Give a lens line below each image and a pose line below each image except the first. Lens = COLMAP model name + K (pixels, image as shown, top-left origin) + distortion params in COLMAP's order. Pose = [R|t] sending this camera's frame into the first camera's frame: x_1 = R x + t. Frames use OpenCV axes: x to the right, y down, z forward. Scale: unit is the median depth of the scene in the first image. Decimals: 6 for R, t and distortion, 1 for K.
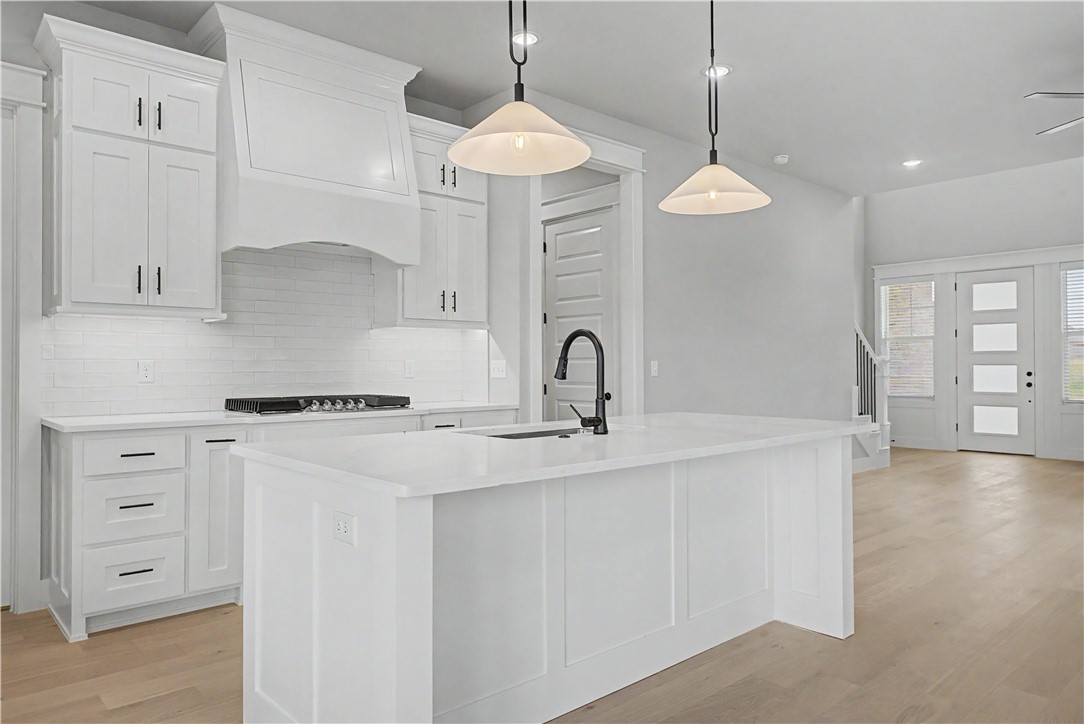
lens RADIAL K [[721.1, 0, 542.7], [0, 721.1, 357.9], [0, 0, 1]] dist [0.001875, -0.003706]
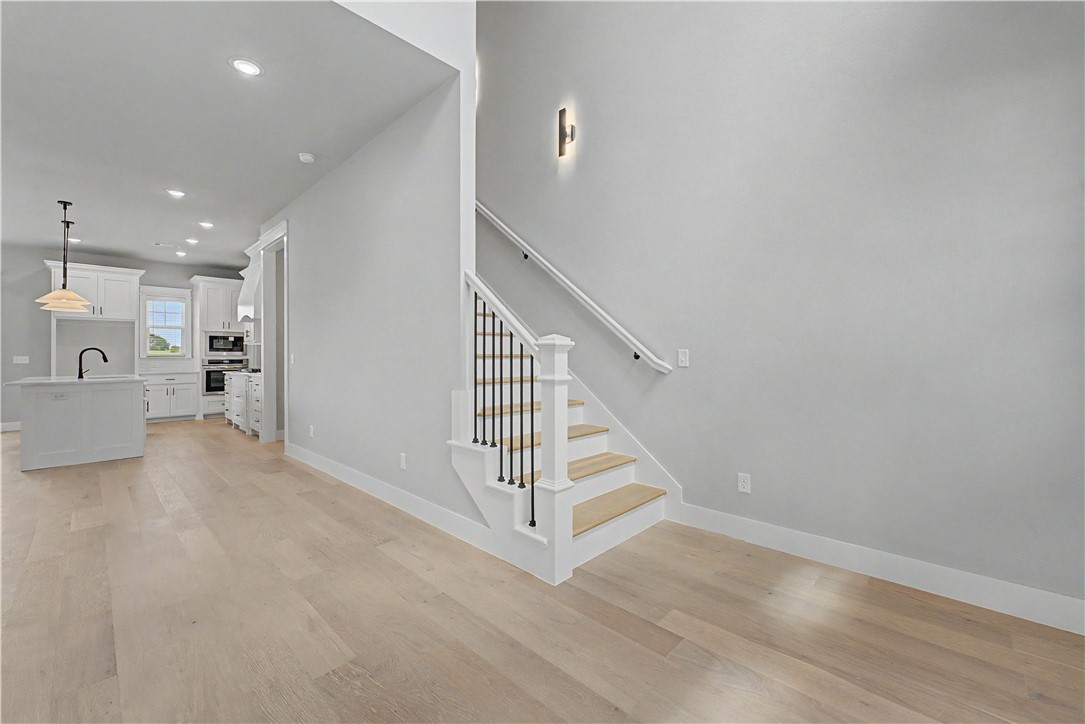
lens RADIAL K [[441.2, 0, 543.2], [0, 441.2, 355.1], [0, 0, 1]] dist [0.001948, 0.000195]
pose [[0.084293, 0.000963, -0.996441, 1.361086], [0.019801, 0.999800, 0.002641, 0.017991], [0.996244, -0.019953, 0.084257, 1.724971]]
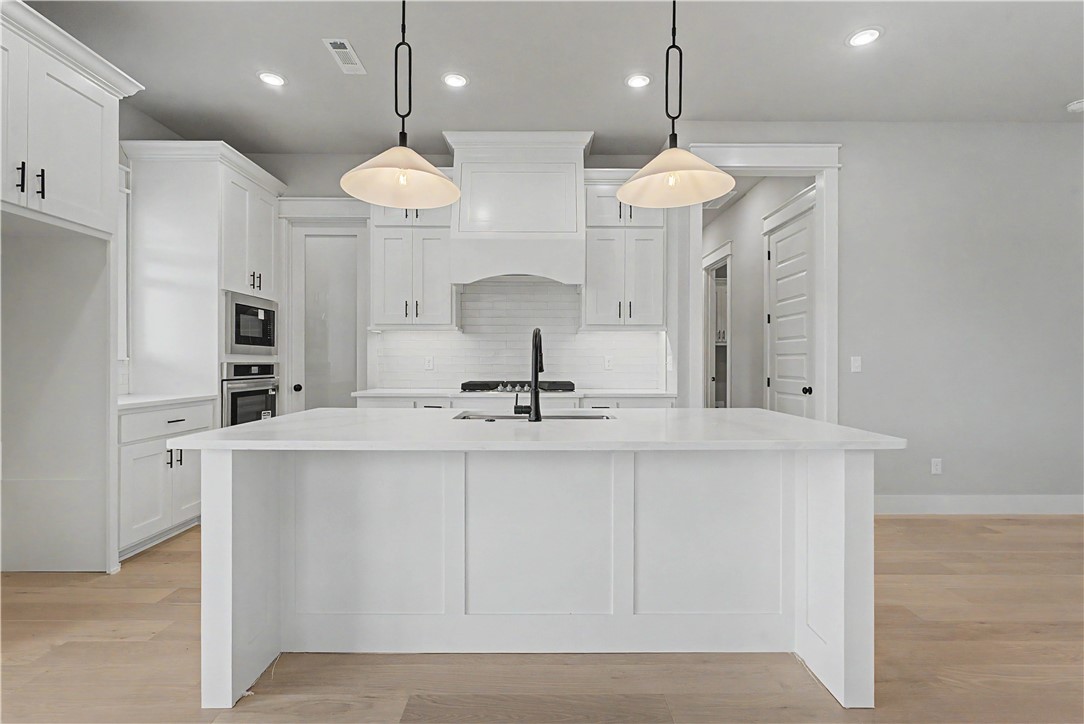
lens RADIAL K [[500.4, 0, 540.6], [0, 500.4, 363.5], [0, 0, 1]] dist [-0.004361, 0.001001]
pose [[0.747100, 0.007307, -0.664672, 0.343356], [0.003671, 0.999879, 0.015119, 0.002132], [0.664702, -0.013736, 0.746982, 0.243323]]
